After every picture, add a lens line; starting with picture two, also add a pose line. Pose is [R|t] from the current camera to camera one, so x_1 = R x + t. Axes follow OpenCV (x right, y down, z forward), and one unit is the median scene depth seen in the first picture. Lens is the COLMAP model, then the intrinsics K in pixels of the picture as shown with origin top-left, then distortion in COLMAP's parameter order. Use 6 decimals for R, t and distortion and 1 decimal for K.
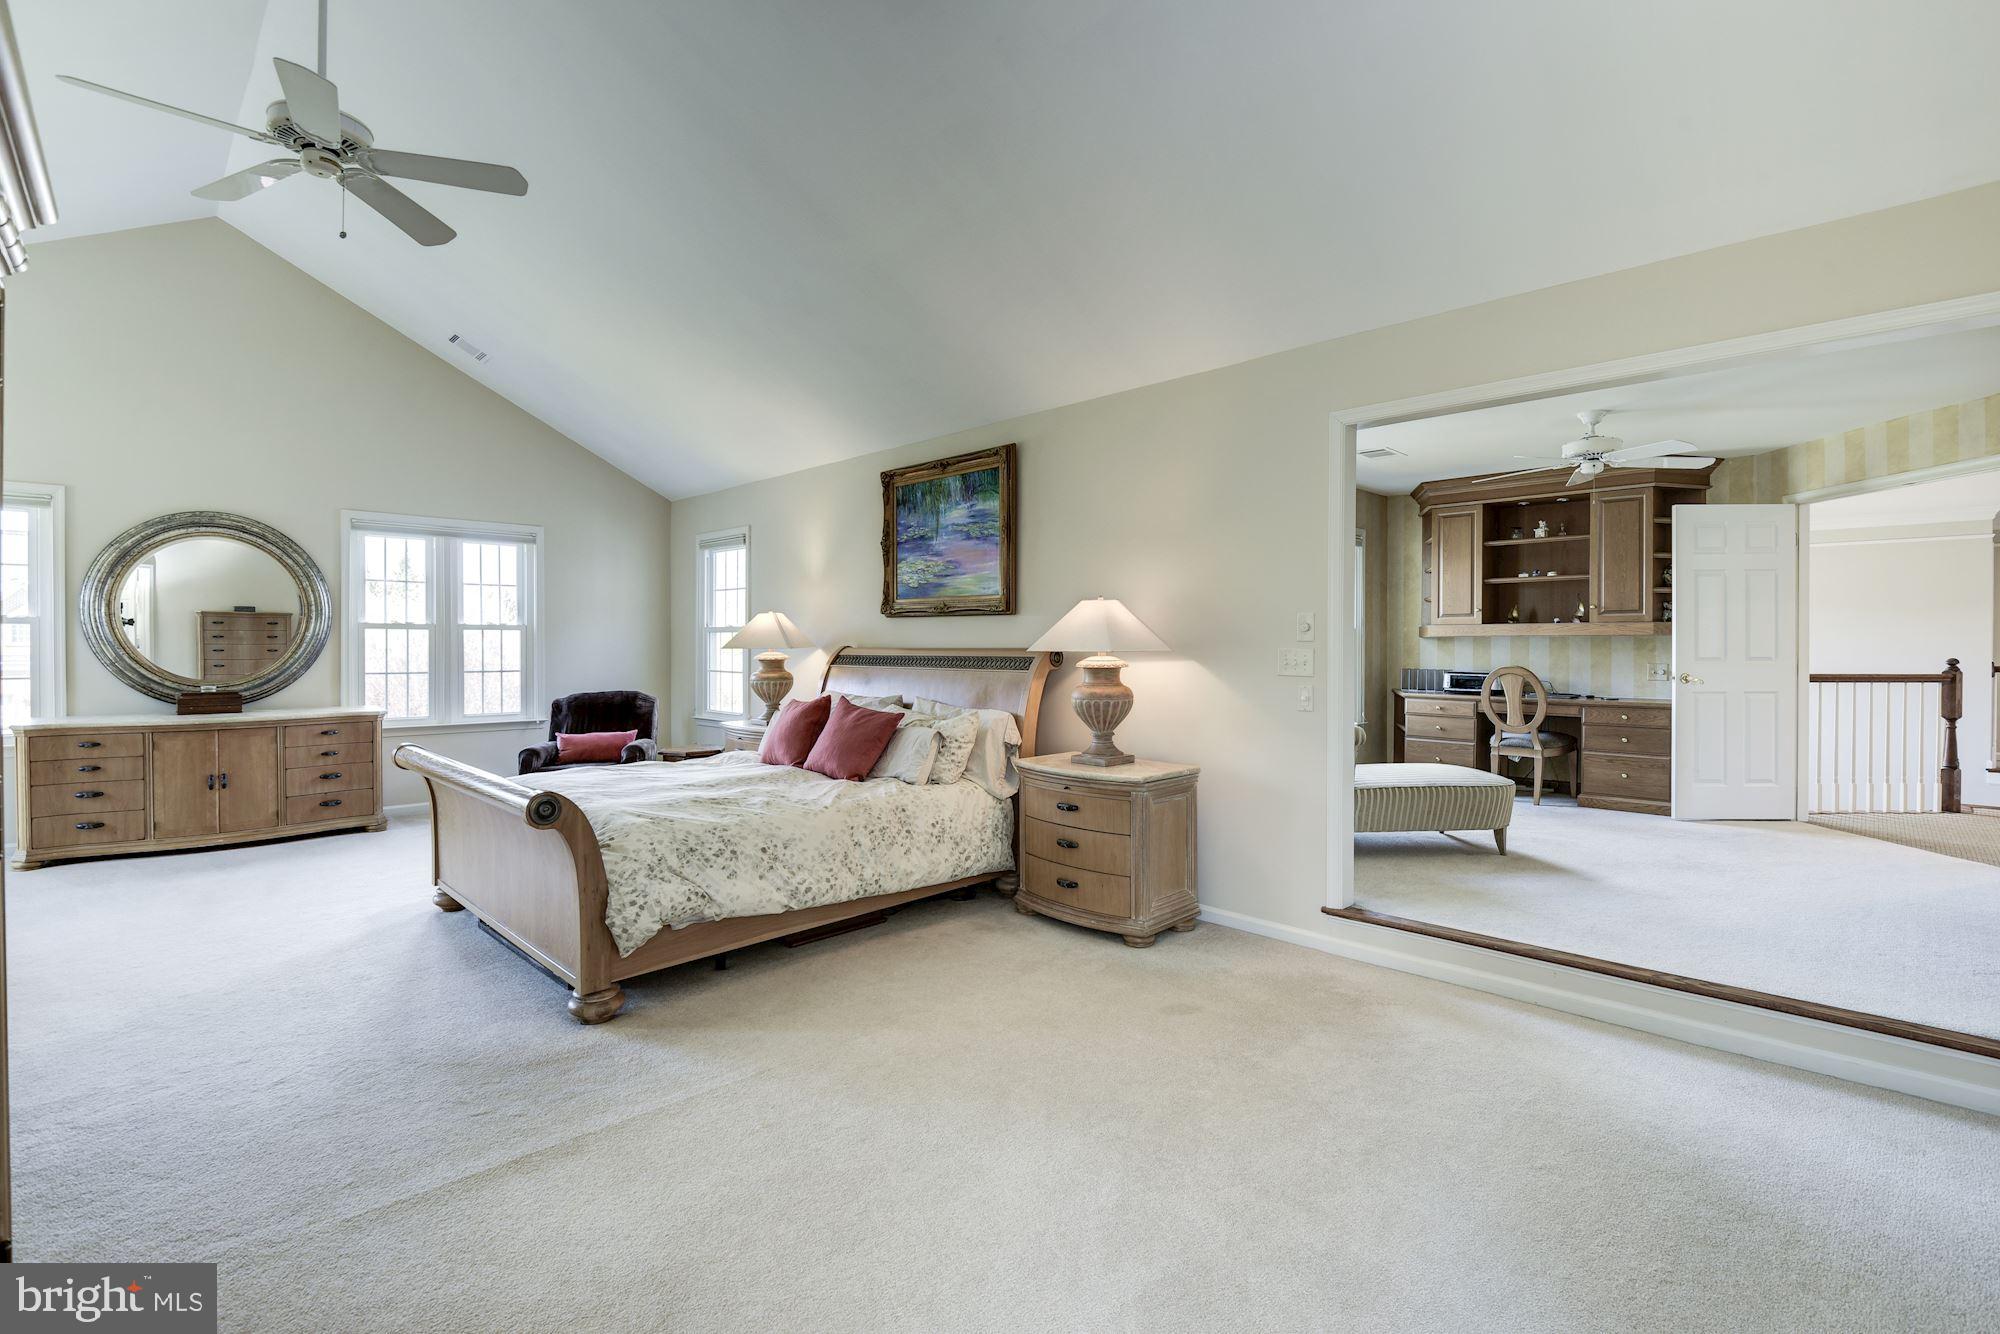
lens RADIAL K [[923.6, 0, 995.2], [0, 923.6, 658.2], [0, 0, 1]] dist [-0.021655, -0.001165]
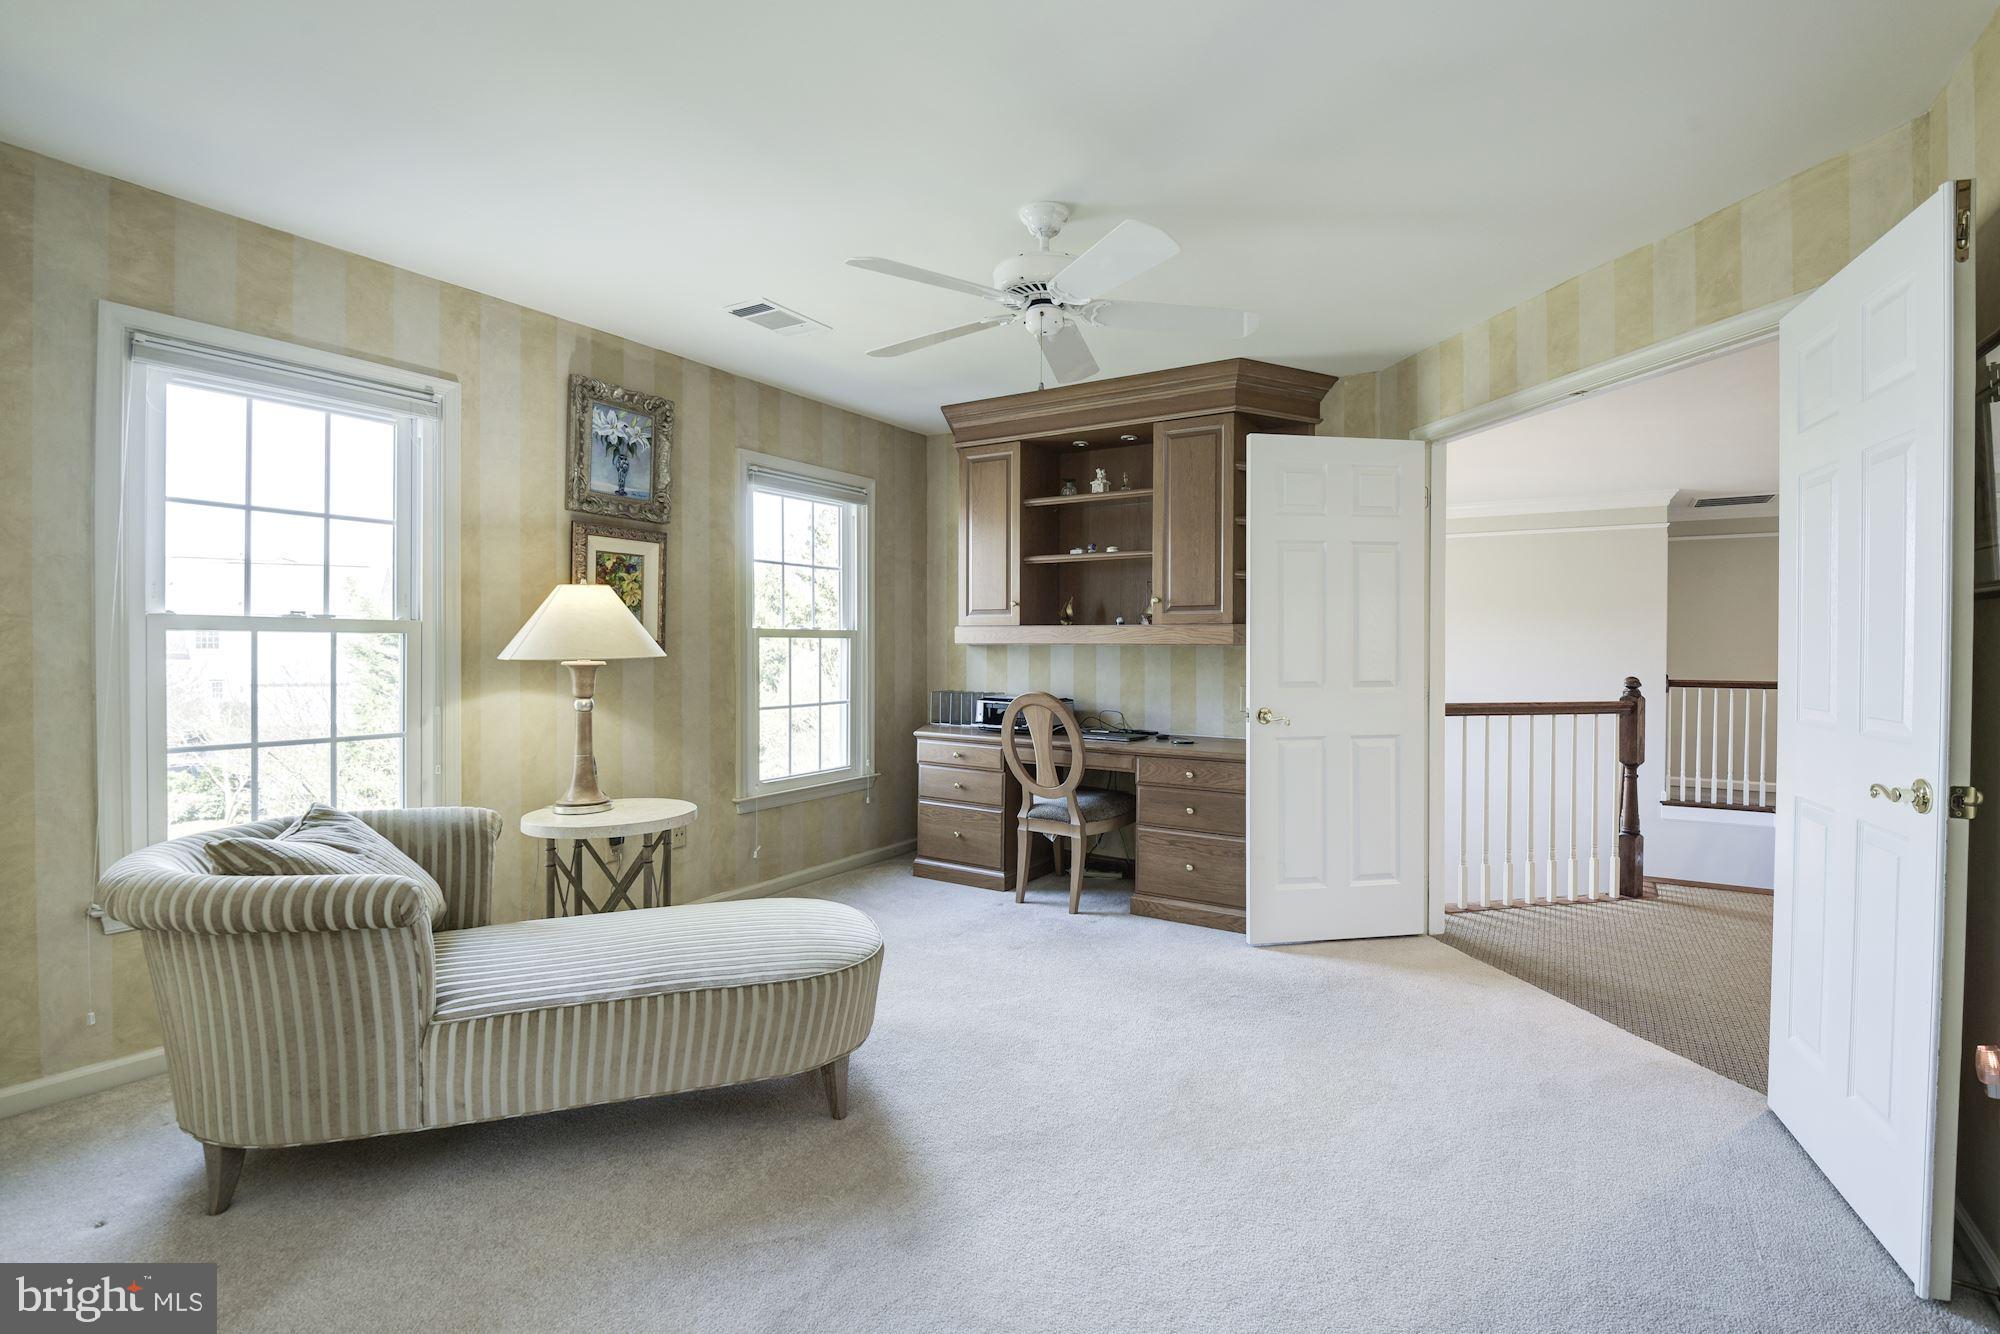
lens RADIAL K [[931.7, 0, 1014.1], [0, 931.7, 655.9], [0, 0, 1]] dist [0.028515, -0.038618]
pose [[0.970364, 0.002273, 0.241637, 0.394056], [-0.002178, 0.999997, -0.000657, -0.015956], [-0.241637, 0.000111, 0.970367, 0.383620]]
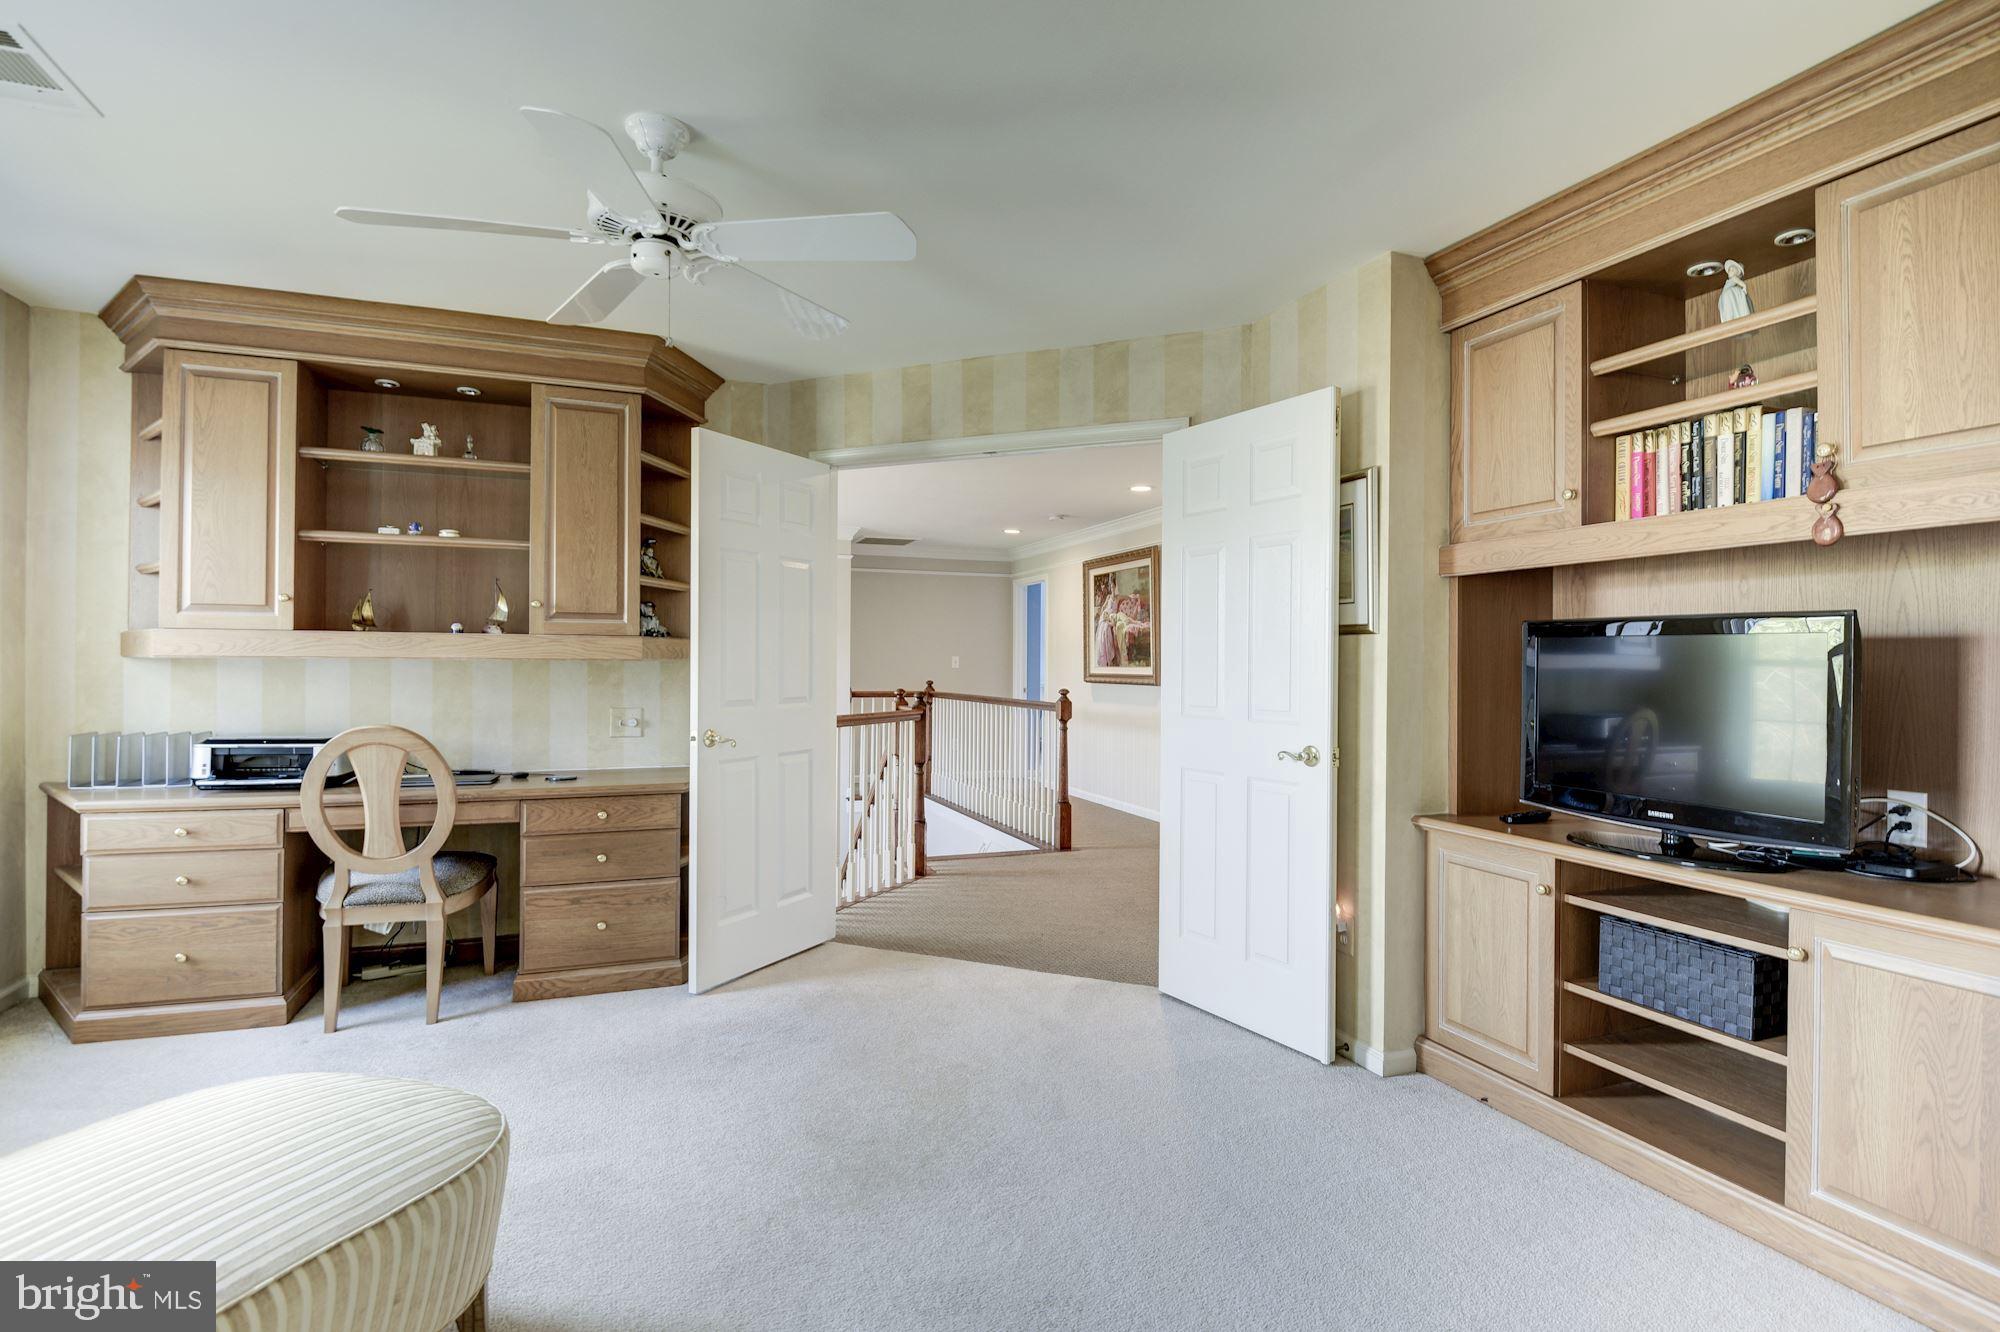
lens RADIAL K [[1017.7, 0, 1039.7], [0, 1017.7, 663.0], [0, 0, 1]] dist [0.014632, -0.025793]
pose [[0.369350, 0.005736, 0.929273, 0.221129], [0.004549, 0.999958, -0.007980, -0.016787], [-0.929279, 0.007175, 0.369308, 0.518715]]
